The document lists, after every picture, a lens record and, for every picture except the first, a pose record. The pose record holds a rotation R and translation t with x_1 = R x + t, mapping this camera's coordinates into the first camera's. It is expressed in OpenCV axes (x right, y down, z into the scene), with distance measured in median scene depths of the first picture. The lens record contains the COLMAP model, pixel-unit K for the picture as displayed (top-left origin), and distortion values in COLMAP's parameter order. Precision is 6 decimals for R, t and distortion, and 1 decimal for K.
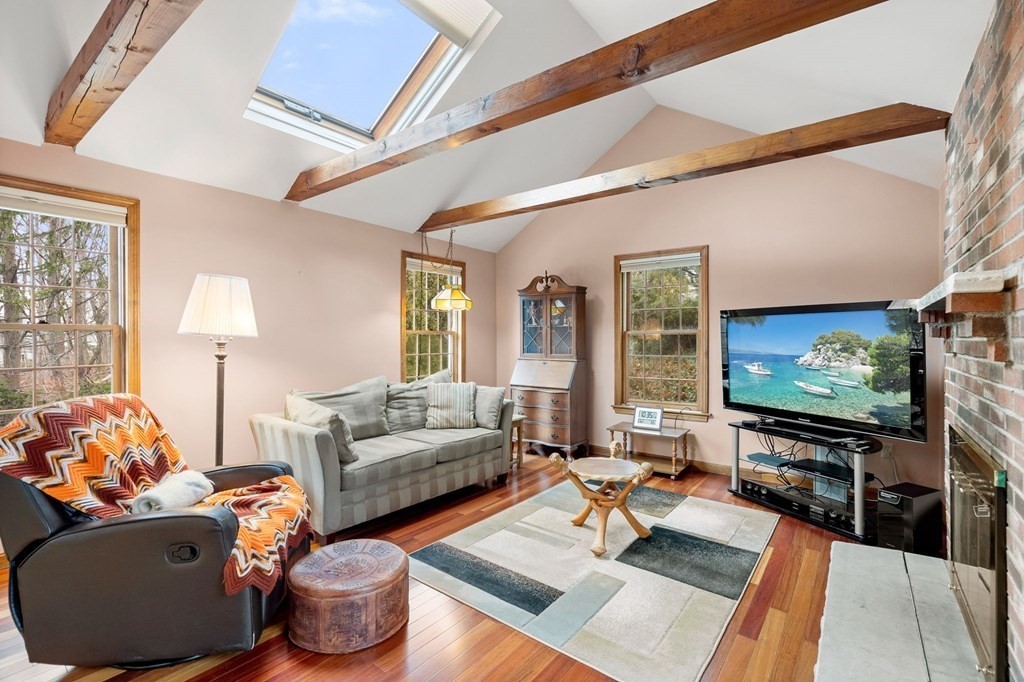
lens RADIAL K [[465.8, 0, 508.5], [0, 465.8, 337.8], [0, 0, 1]] dist [0.000490, 0.000212]
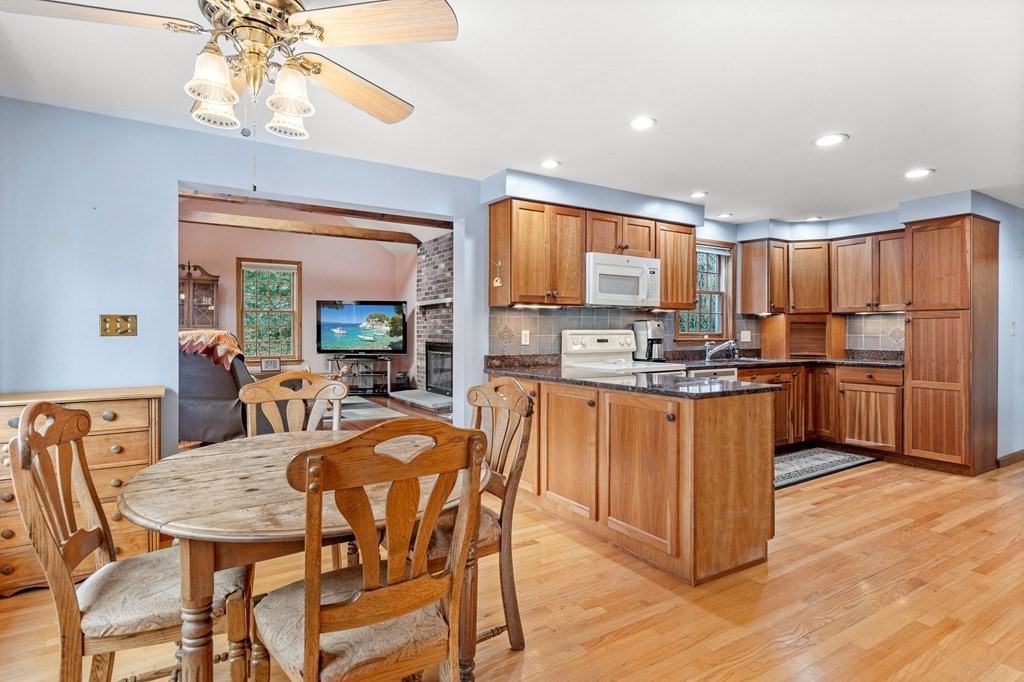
lens RADIAL K [[538.2, 0, 510.3], [0, 538.2, 334.4], [0, 0, 1]] dist [-0.000728, 0.000281]
pose [[0.347144, -0.000536, 0.937812, -1.517951], [-0.003870, 0.999991, 0.002004, 0.081893], [-0.937804, -0.004325, 0.347139, -0.545350]]
